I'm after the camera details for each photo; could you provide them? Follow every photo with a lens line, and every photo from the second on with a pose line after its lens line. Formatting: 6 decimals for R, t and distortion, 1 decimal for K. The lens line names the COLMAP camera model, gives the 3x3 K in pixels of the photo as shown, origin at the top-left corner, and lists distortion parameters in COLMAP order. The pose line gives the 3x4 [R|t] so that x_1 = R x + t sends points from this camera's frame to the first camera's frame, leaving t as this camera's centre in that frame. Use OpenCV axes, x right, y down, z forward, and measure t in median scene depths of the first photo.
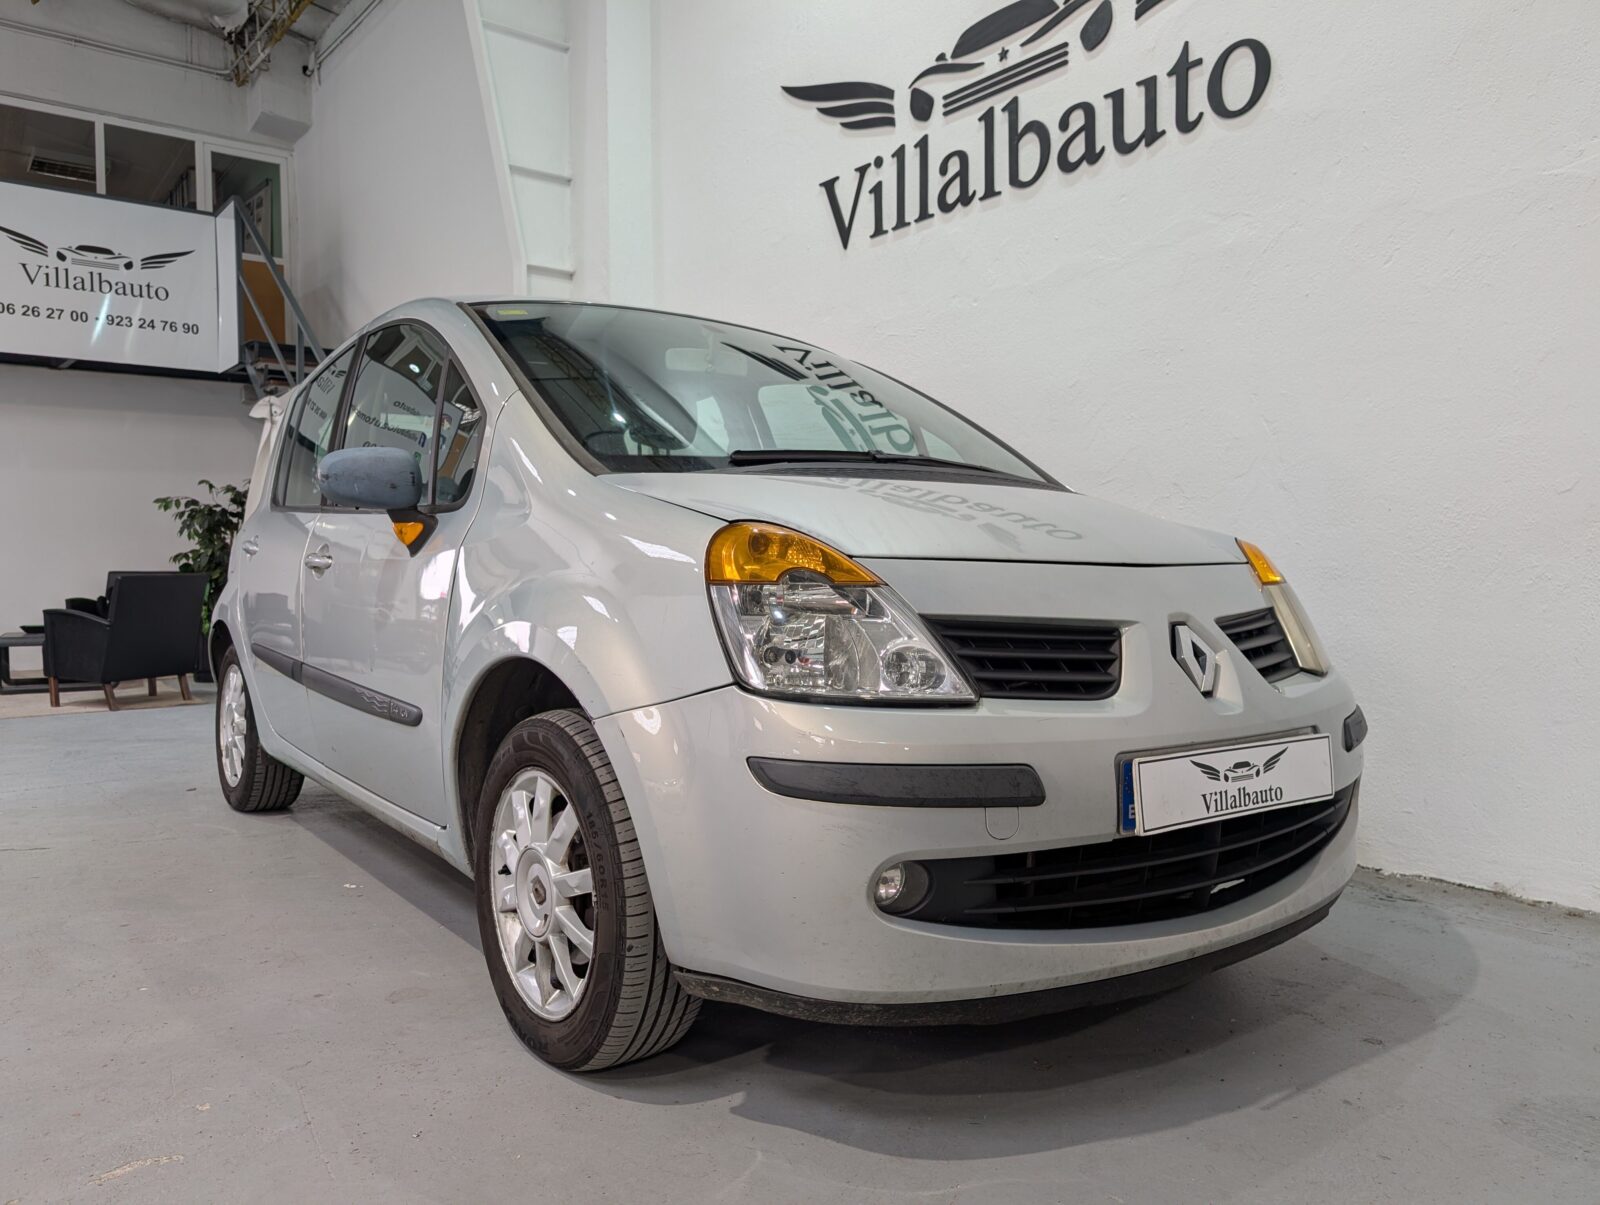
lens RADIAL K [[1174.6, 0, 751.9], [0, 1174.6, 591.8], [0, 0, 1]] dist [0.002214, -0.005938]
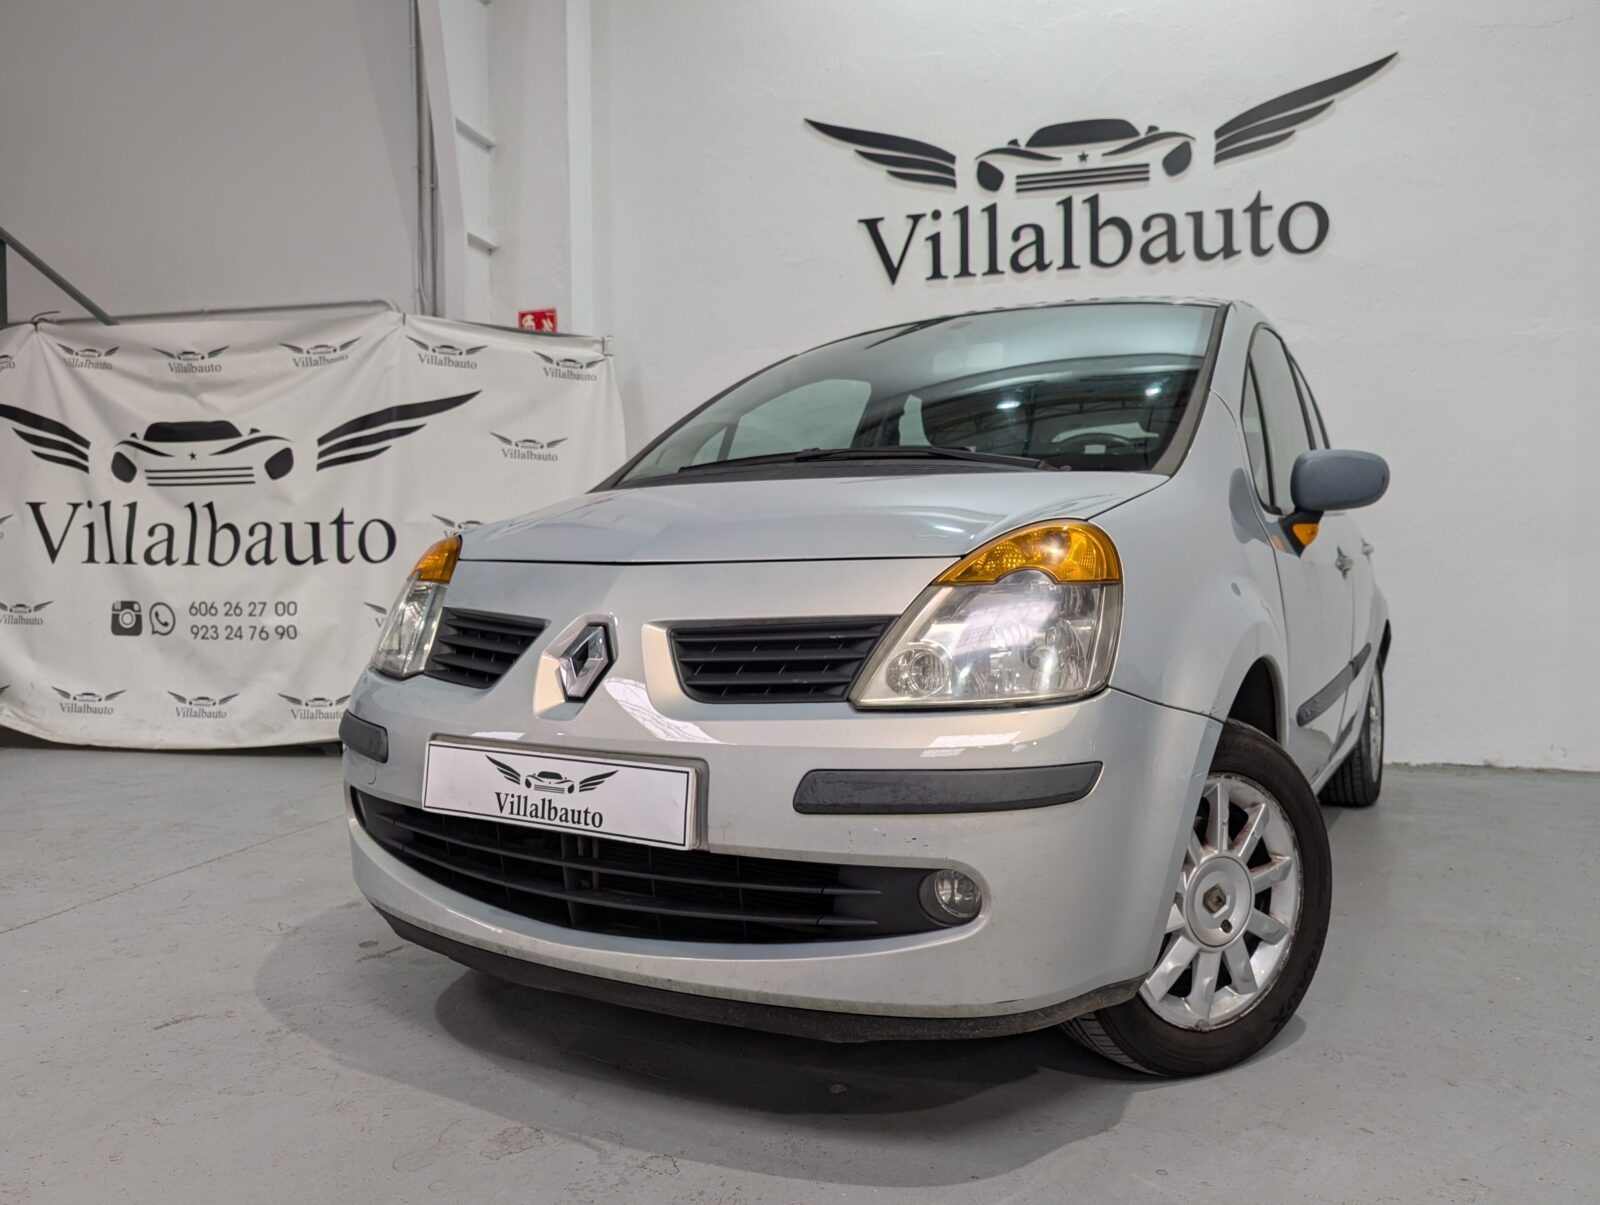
lens RADIAL K [[1174.6, 0, 787.5], [0, 1174.6, 609.7], [0, 0, 1]] dist [0.002214, -0.005938]
pose [[0.786936, -0.011611, 0.616926, -0.745157], [0.013664, 0.999906, 0.001390, 0.014541], [-0.616884, 0.007336, 0.787020, 0.202160]]
